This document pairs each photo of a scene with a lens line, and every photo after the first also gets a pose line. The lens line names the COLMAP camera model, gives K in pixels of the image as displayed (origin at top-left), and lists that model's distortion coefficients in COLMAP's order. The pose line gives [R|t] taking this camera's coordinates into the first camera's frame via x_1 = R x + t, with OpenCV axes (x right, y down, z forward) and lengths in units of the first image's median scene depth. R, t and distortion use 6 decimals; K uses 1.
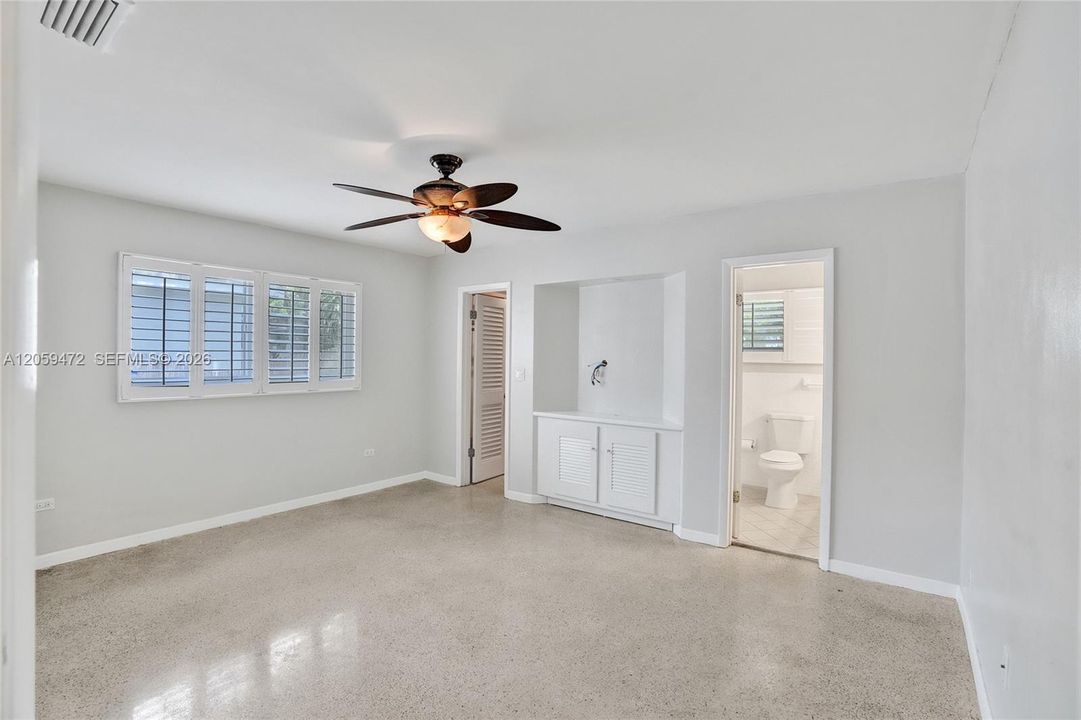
lens RADIAL K [[492.5, 0, 544.4], [0, 492.5, 356.7], [0, 0, 1]] dist [0.000010, 0.000026]
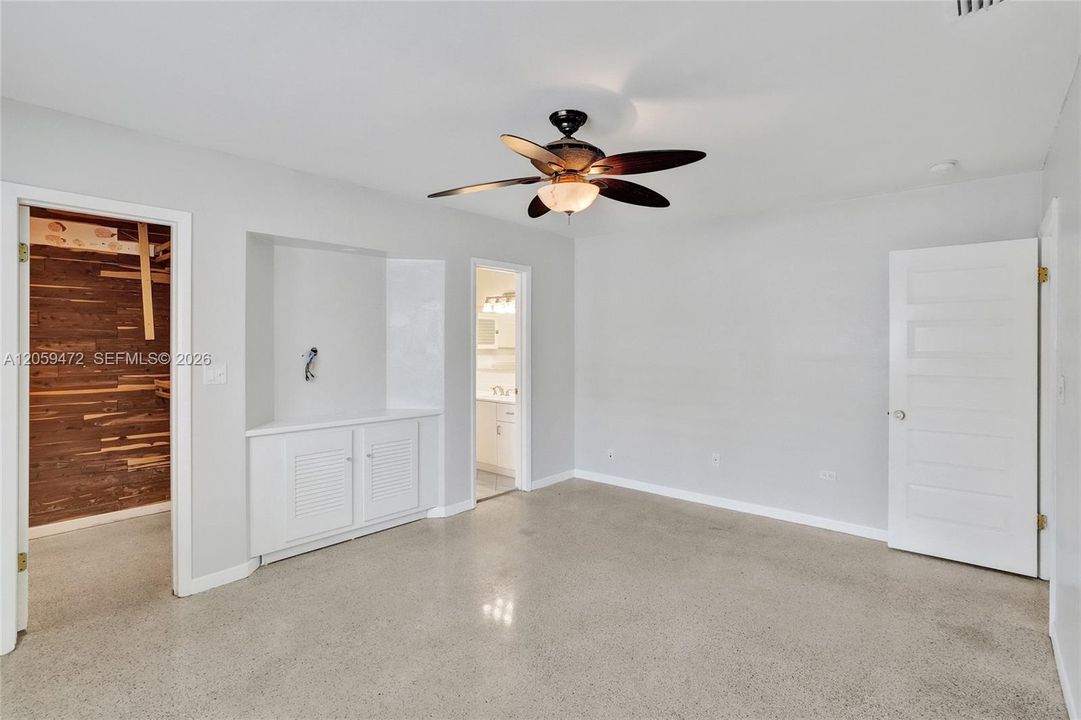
lens RADIAL K [[492.5, 0, 544.4], [0, 492.5, 356.7], [0, 0, 1]] dist [0.000010, 0.000026]
pose [[0.144871, -0.021287, 0.989222, -0.638053], [0.020643, 0.999616, 0.018488, 0.013719], [-0.989235, 0.017742, 0.145255, 0.568506]]
